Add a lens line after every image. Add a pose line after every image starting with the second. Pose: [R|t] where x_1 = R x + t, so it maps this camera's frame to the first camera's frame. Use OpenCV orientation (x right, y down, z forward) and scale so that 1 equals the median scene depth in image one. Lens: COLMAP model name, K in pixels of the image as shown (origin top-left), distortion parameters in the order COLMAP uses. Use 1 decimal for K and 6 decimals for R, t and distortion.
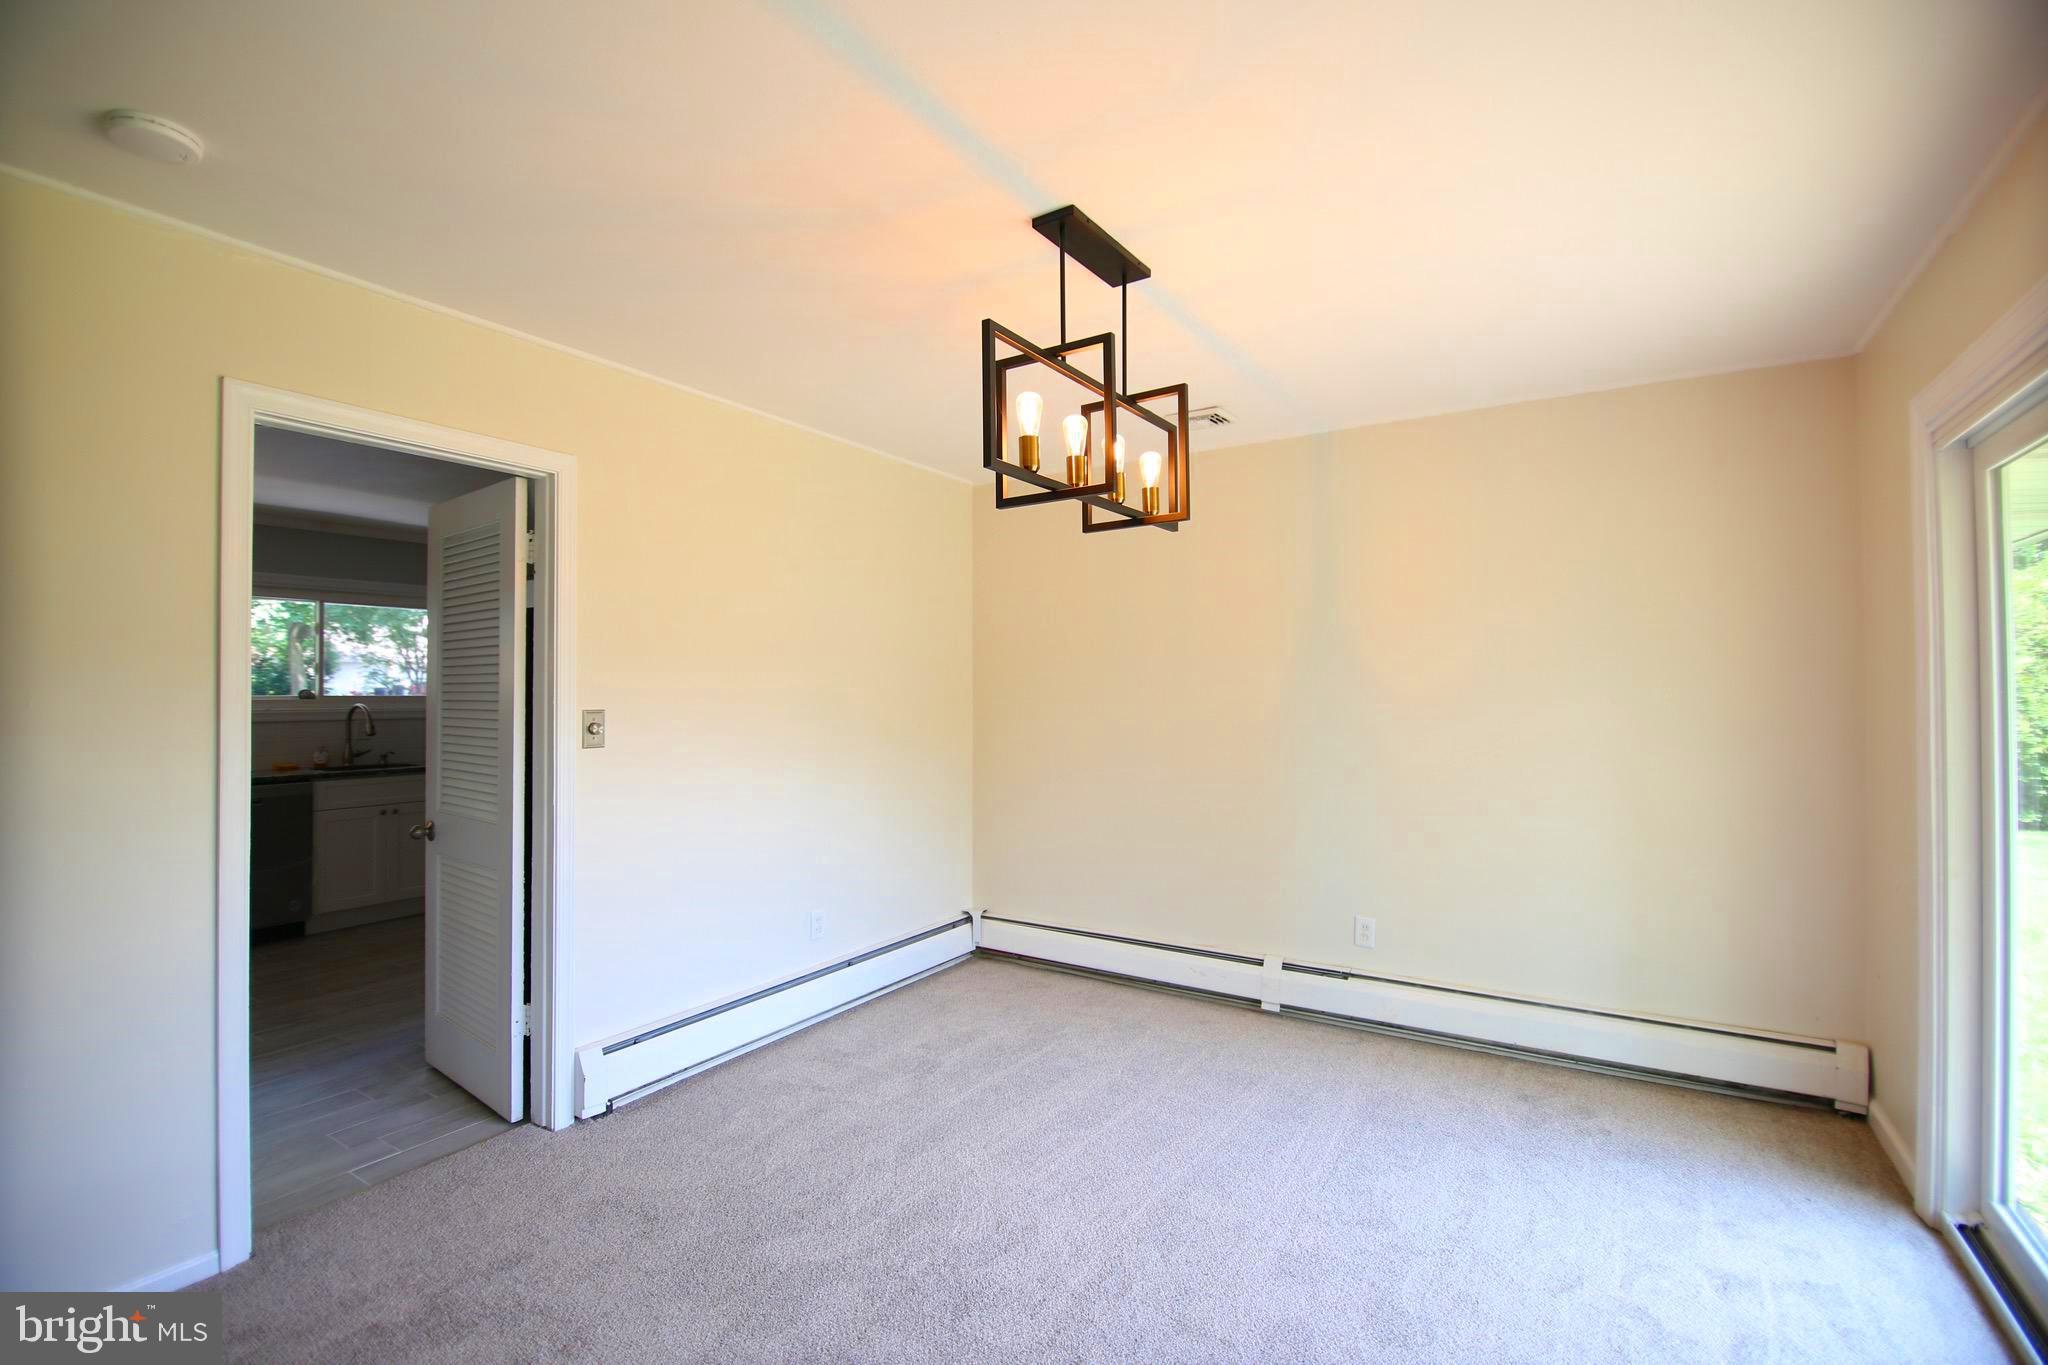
lens RADIAL K [[938.8, 0, 1024.0], [0, 938.8, 682.5], [0, 0, 1]] dist [-0.000492, -0.000131]
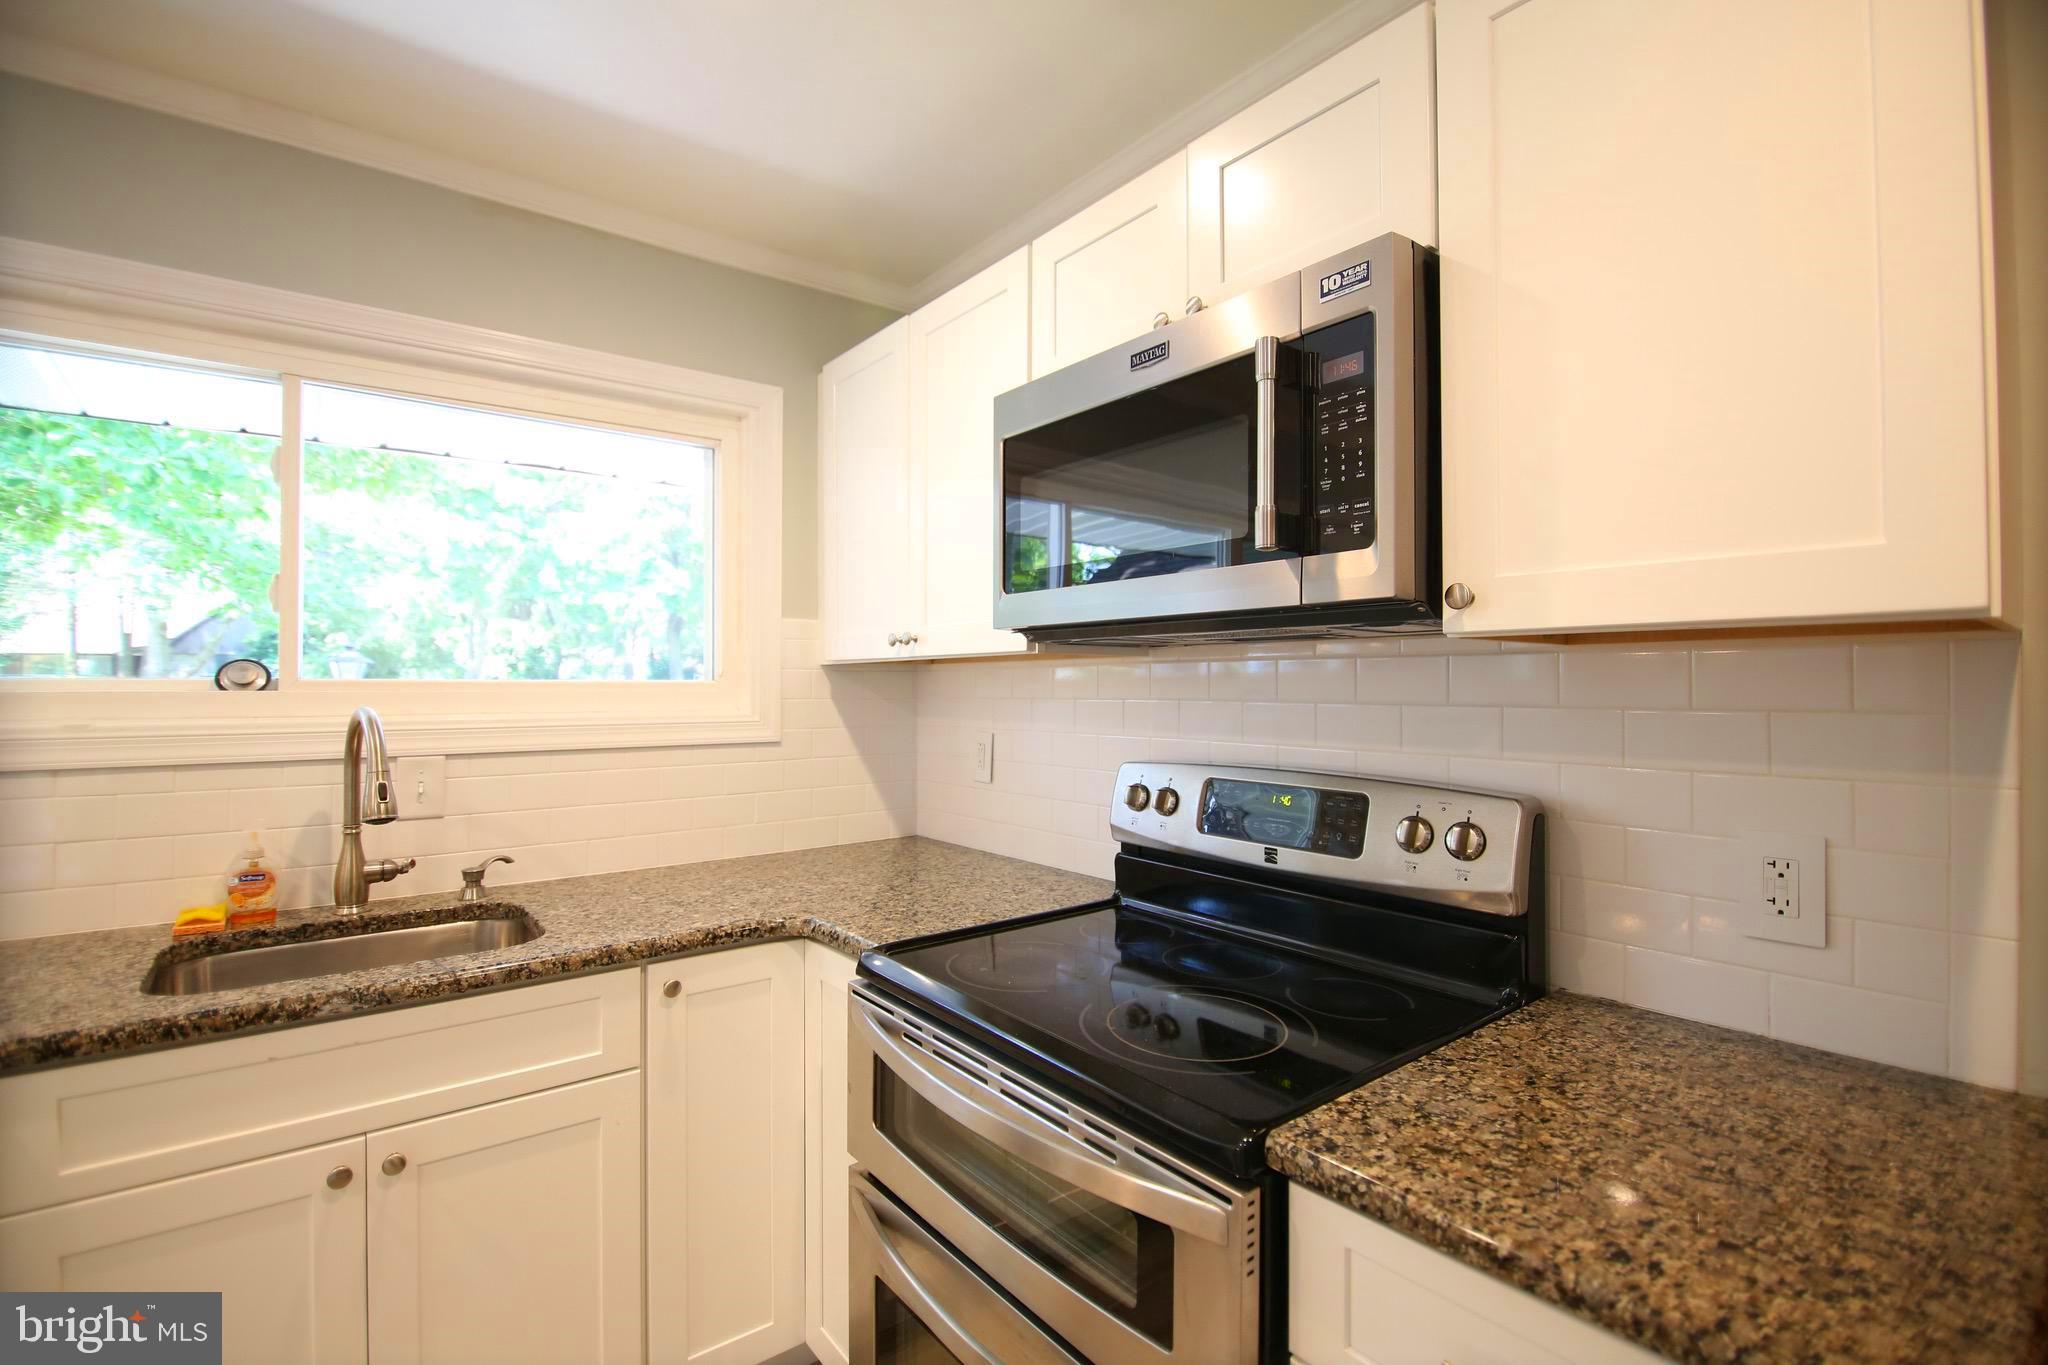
lens RADIAL K [[938.8, 0, 1024.0], [0, 938.8, 682.5], [0, 0, 1]] dist [-0.000492, -0.000131]
pose [[0.938514, -0.002278, -0.345235, -0.422609], [0.003436, 0.999990, 0.002742, 0.016673], [0.345225, -0.003760, 0.938512, 0.798450]]
